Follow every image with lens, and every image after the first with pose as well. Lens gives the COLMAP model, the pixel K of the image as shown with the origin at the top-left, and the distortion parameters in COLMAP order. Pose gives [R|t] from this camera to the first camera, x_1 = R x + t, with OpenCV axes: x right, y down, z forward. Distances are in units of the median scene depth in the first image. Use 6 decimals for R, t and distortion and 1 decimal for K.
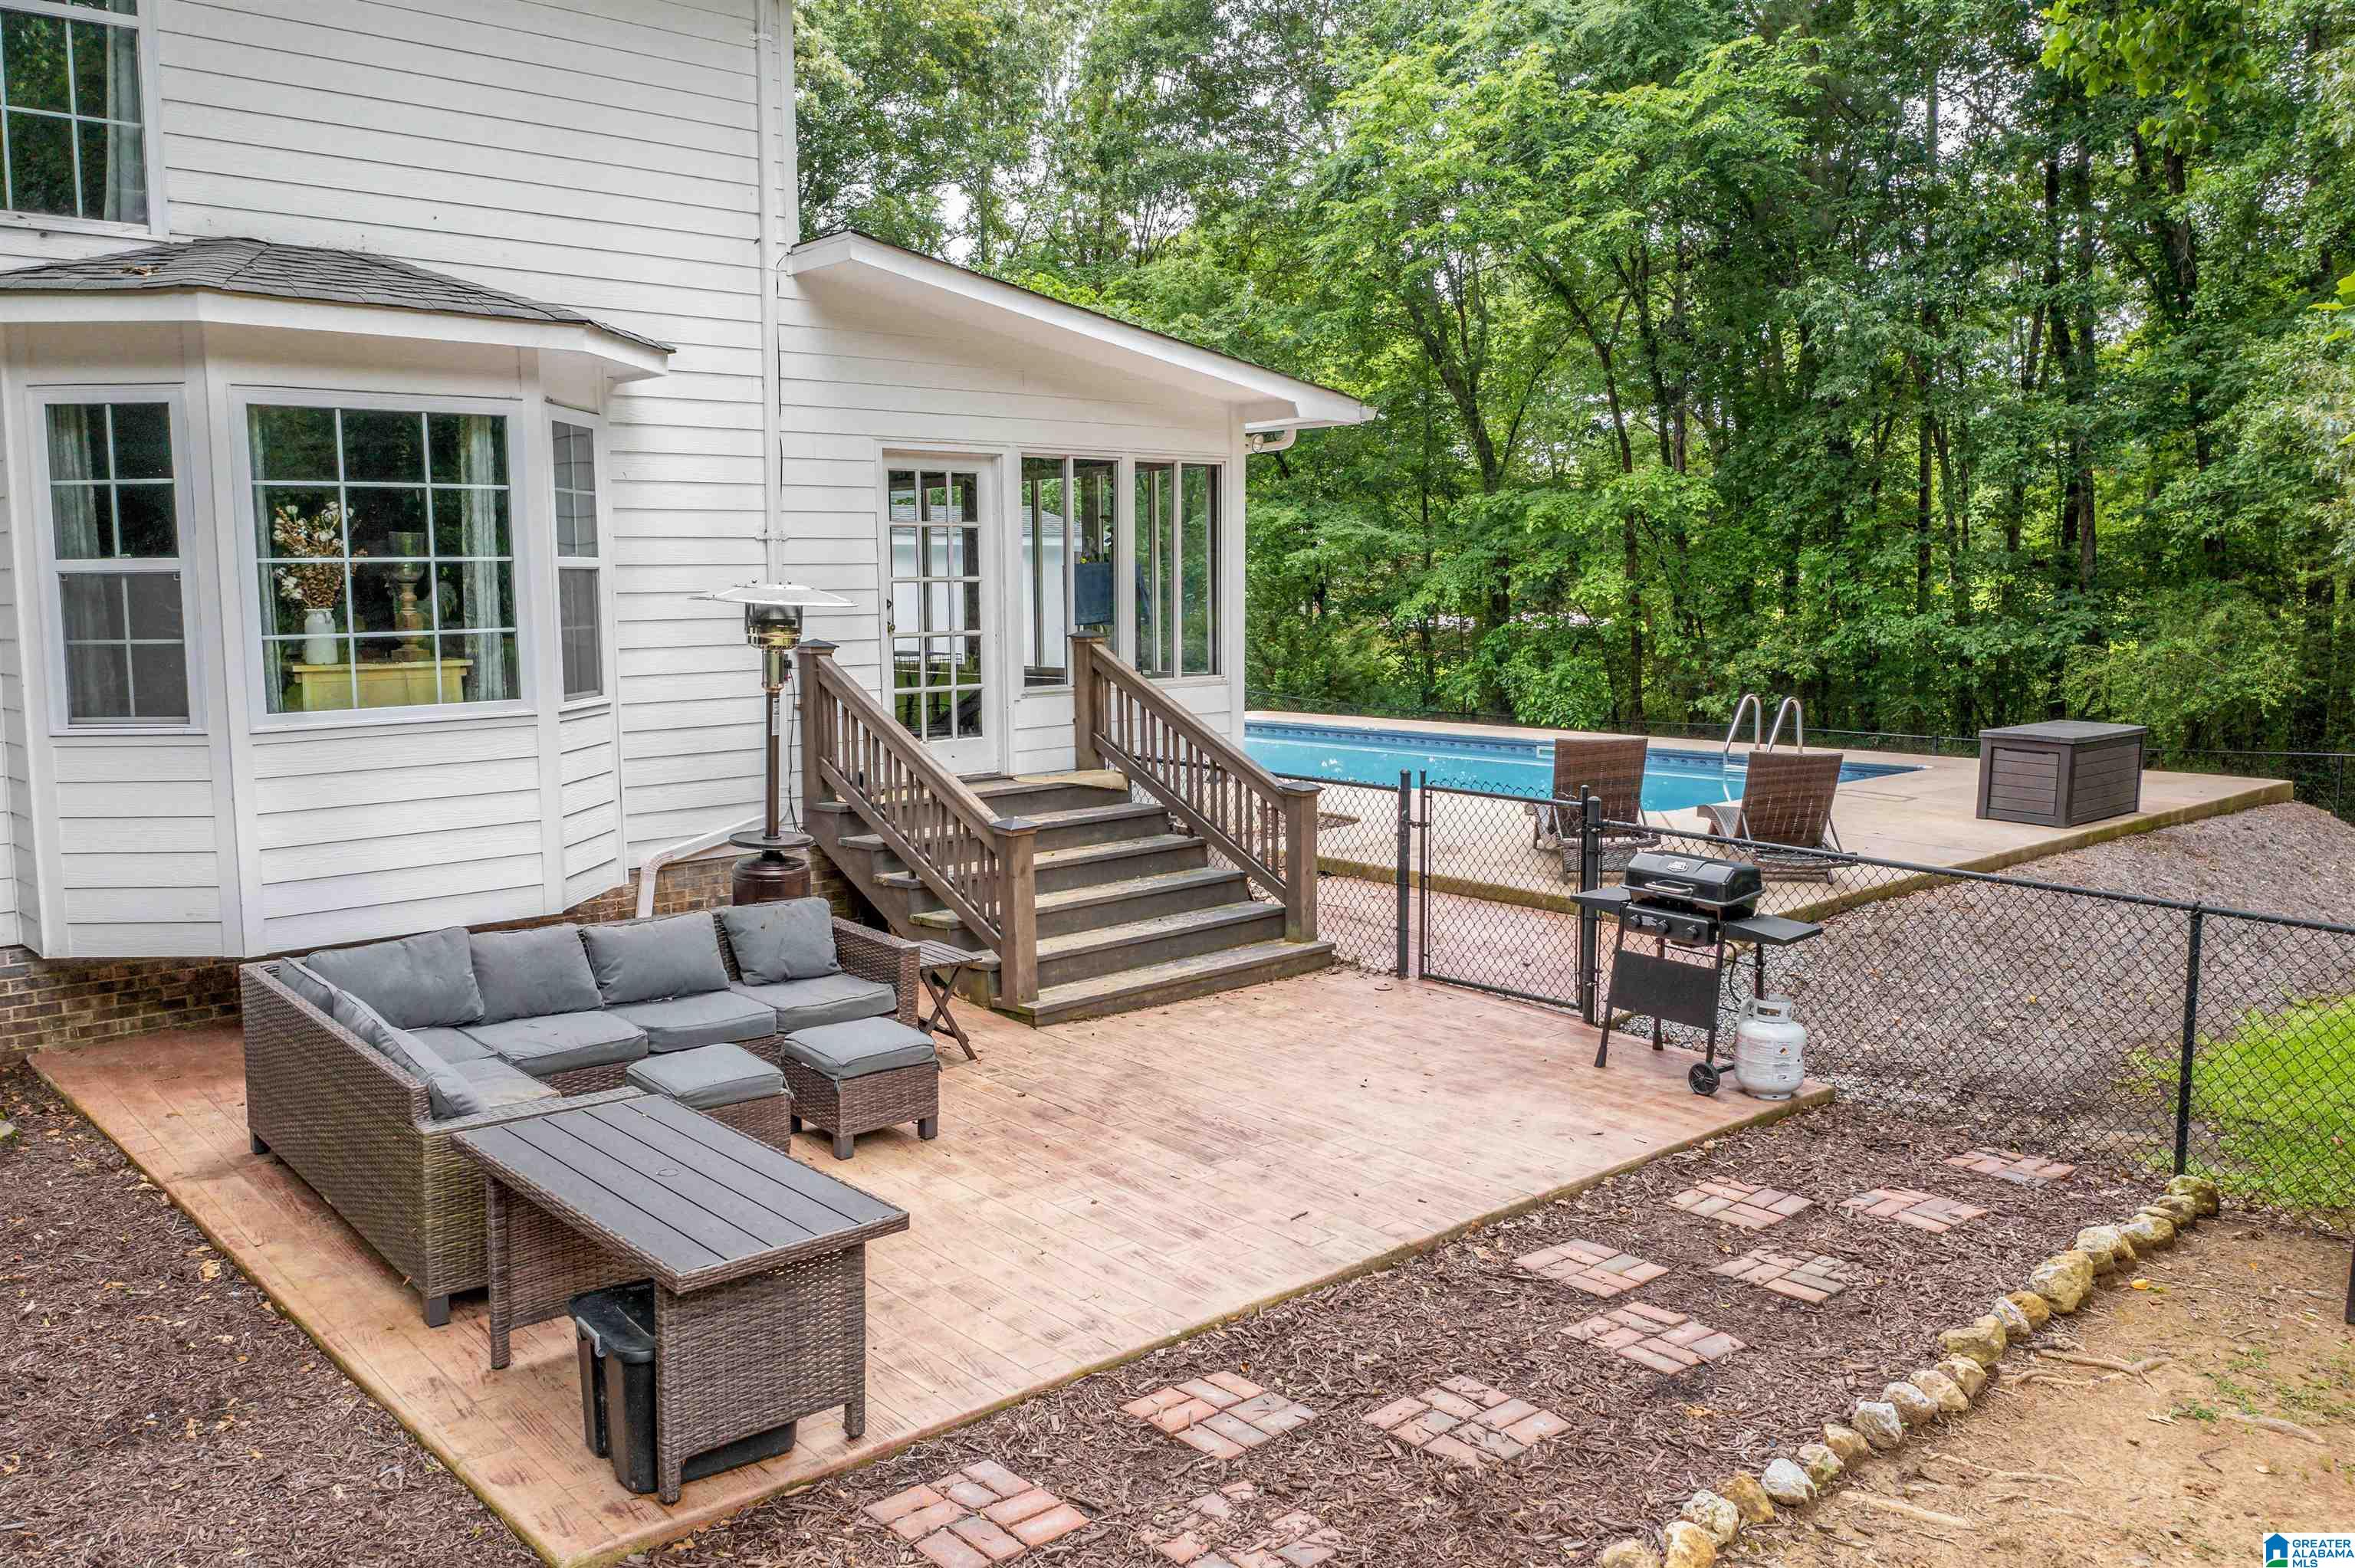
lens RADIAL K [[1901.3, 0, 1182.1], [0, 1901.3, 775.7], [0, 0, 1]] dist [-0.019278, 0.003265]
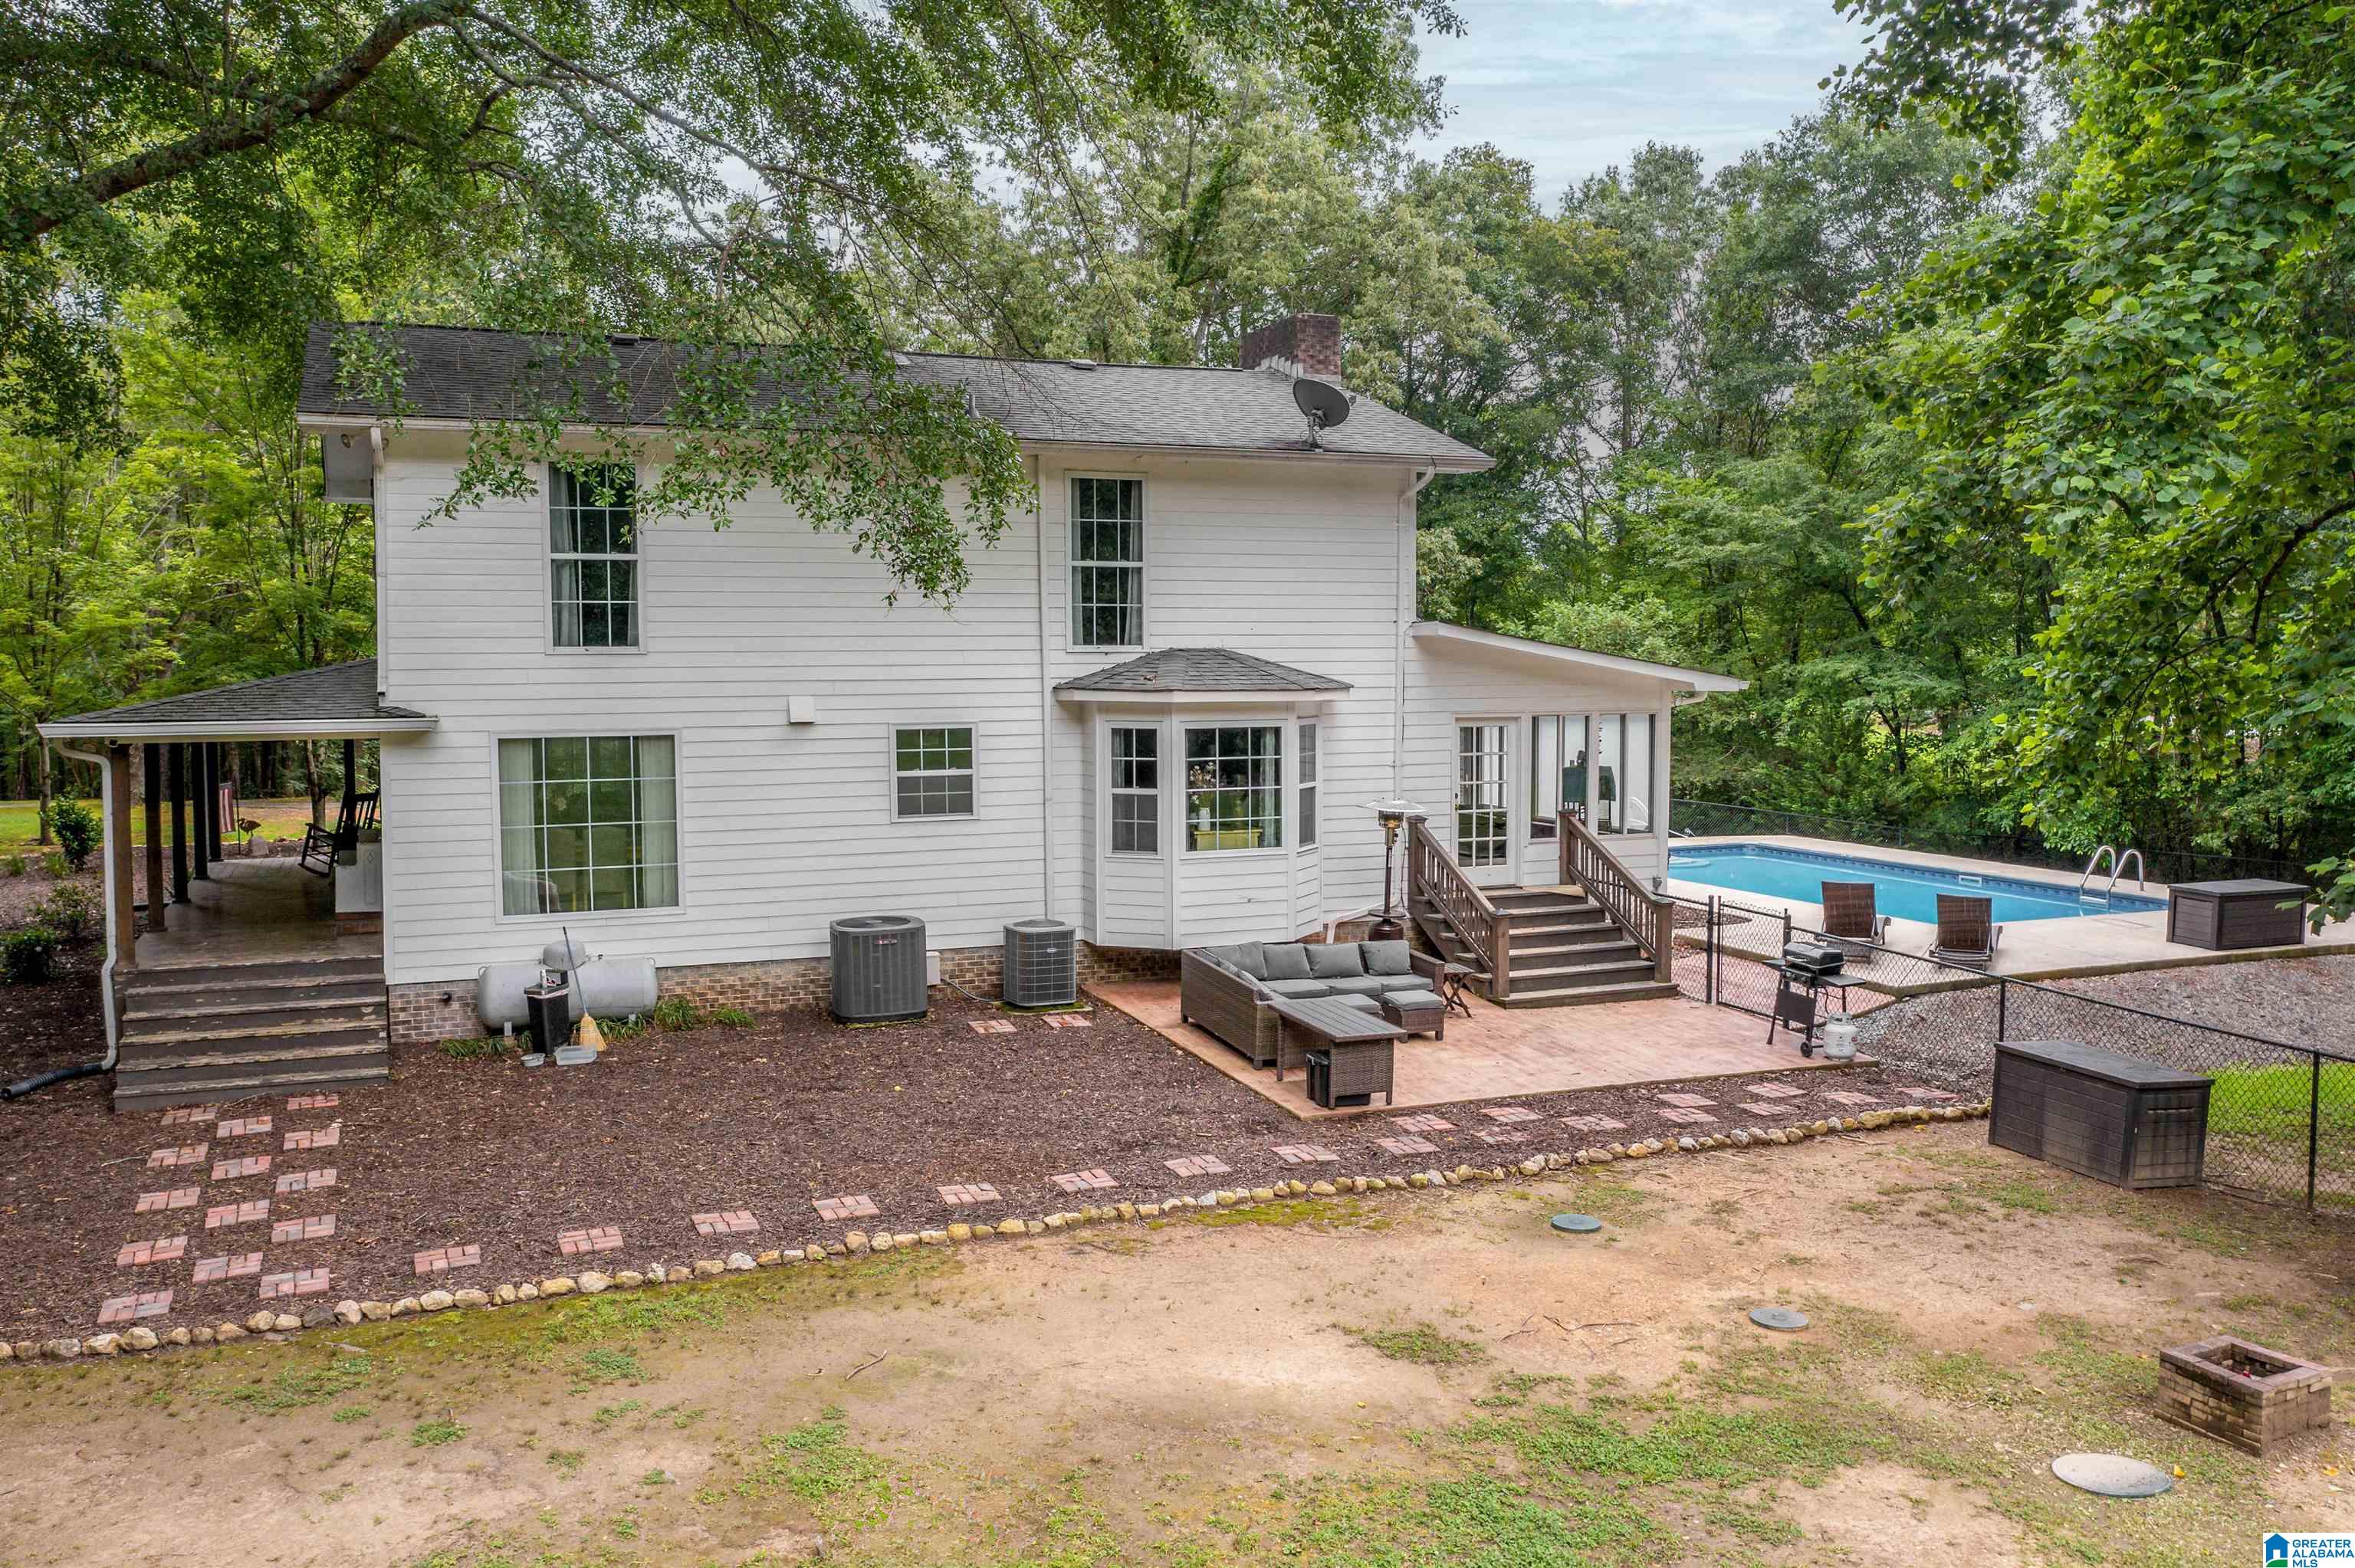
lens RADIAL K [[1901.3, 0, 1173.9], [0, 1901.3, 775.5], [0, 0, 1]] dist [-0.019278, 0.003265]
pose [[0.936325, 0.028553, -0.349973, 0.337474], [-0.042873, 0.998527, -0.033238, -0.044919], [0.348508, 0.046126, 0.936170, -1.221994]]
